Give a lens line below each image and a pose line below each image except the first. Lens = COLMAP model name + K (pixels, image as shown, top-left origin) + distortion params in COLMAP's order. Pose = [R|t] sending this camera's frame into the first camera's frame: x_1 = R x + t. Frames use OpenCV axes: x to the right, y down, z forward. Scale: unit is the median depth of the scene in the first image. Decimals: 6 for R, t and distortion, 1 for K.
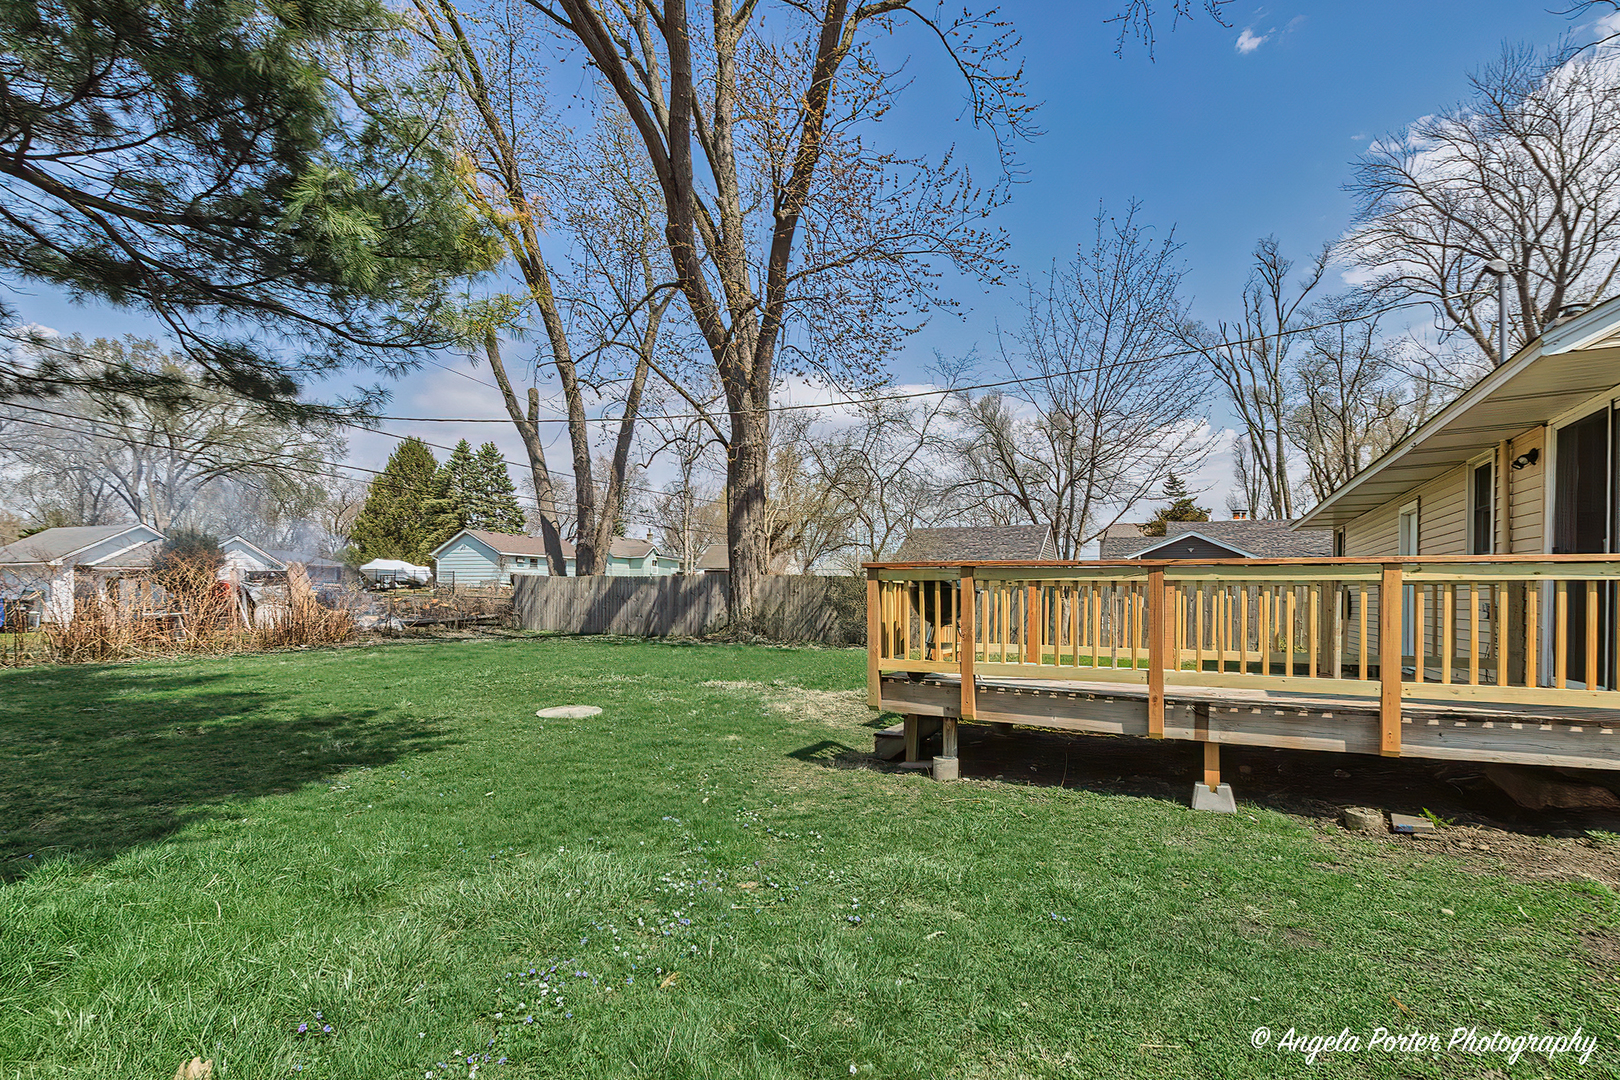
lens RADIAL K [[763.9, 0, 809.4], [0, 763.9, 580.0], [0, 0, 1]] dist [-0.002325, -0.000344]
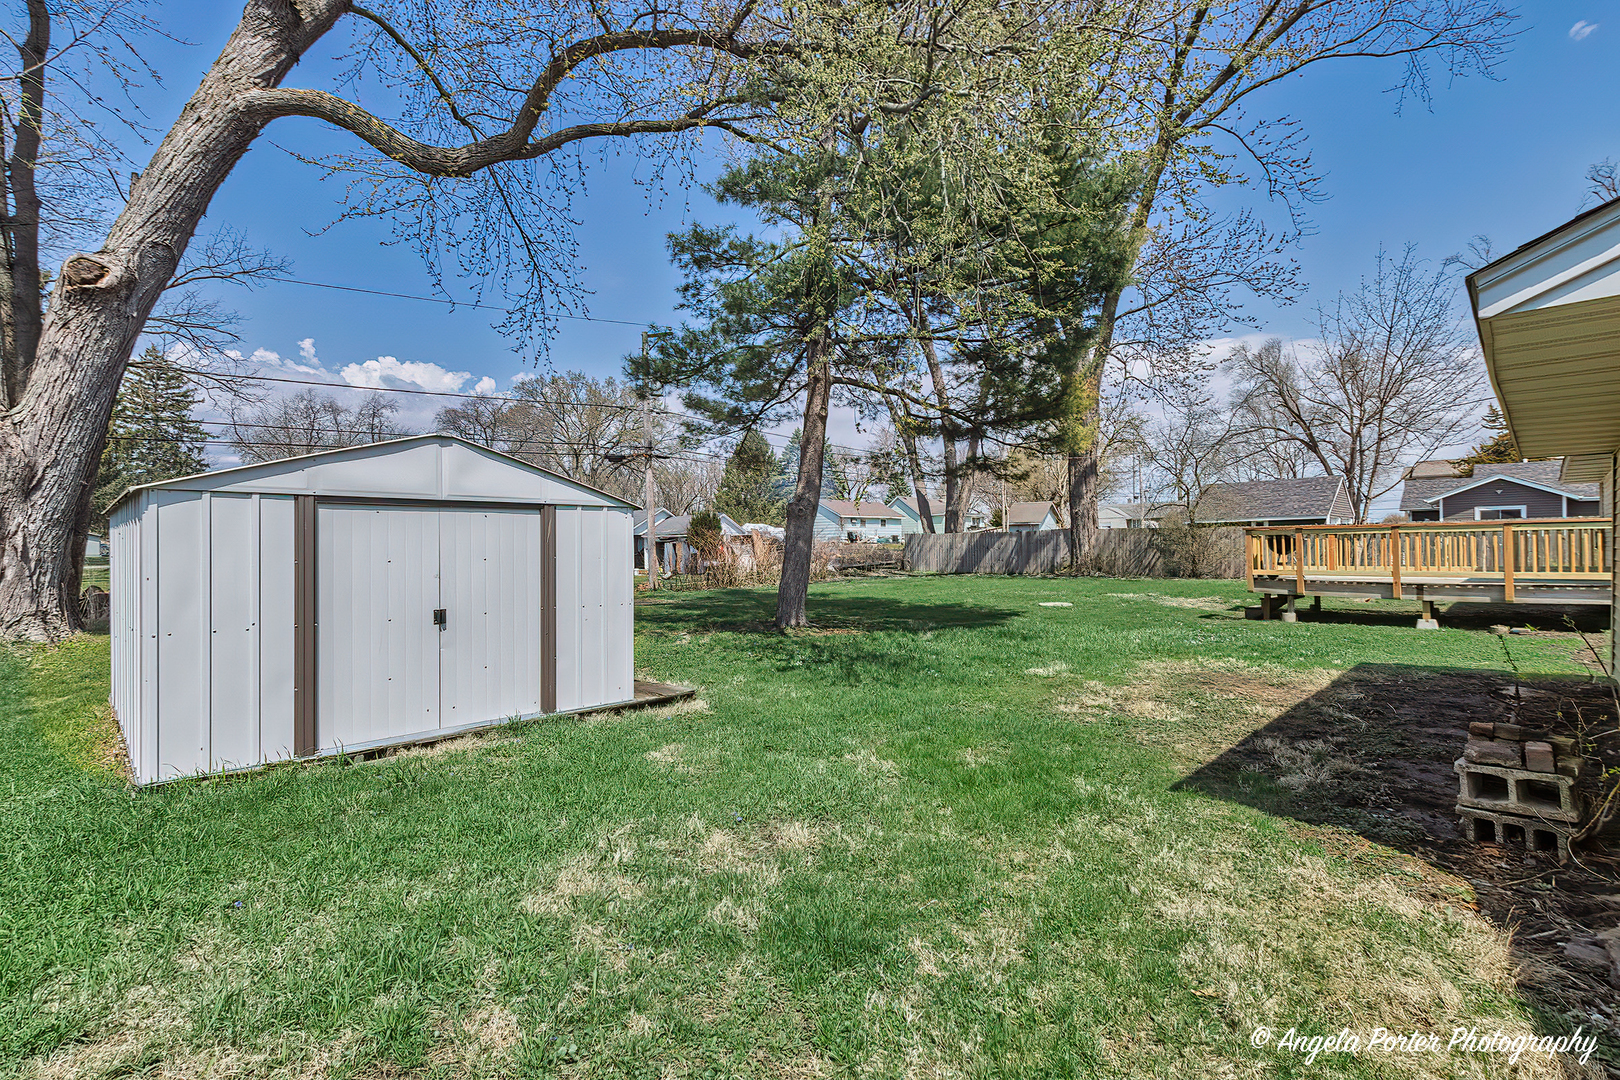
lens RADIAL K [[755.2, 0, 784.0], [0, 755.2, 538.5], [0, 0, 1]] dist [0.003065, 0.000204]
pose [[0.944745, -0.026047, -0.326768, -0.153258], [0.029445, 0.999552, 0.005453, -0.013355], [0.326480, -0.014774, 0.945089, -0.493780]]
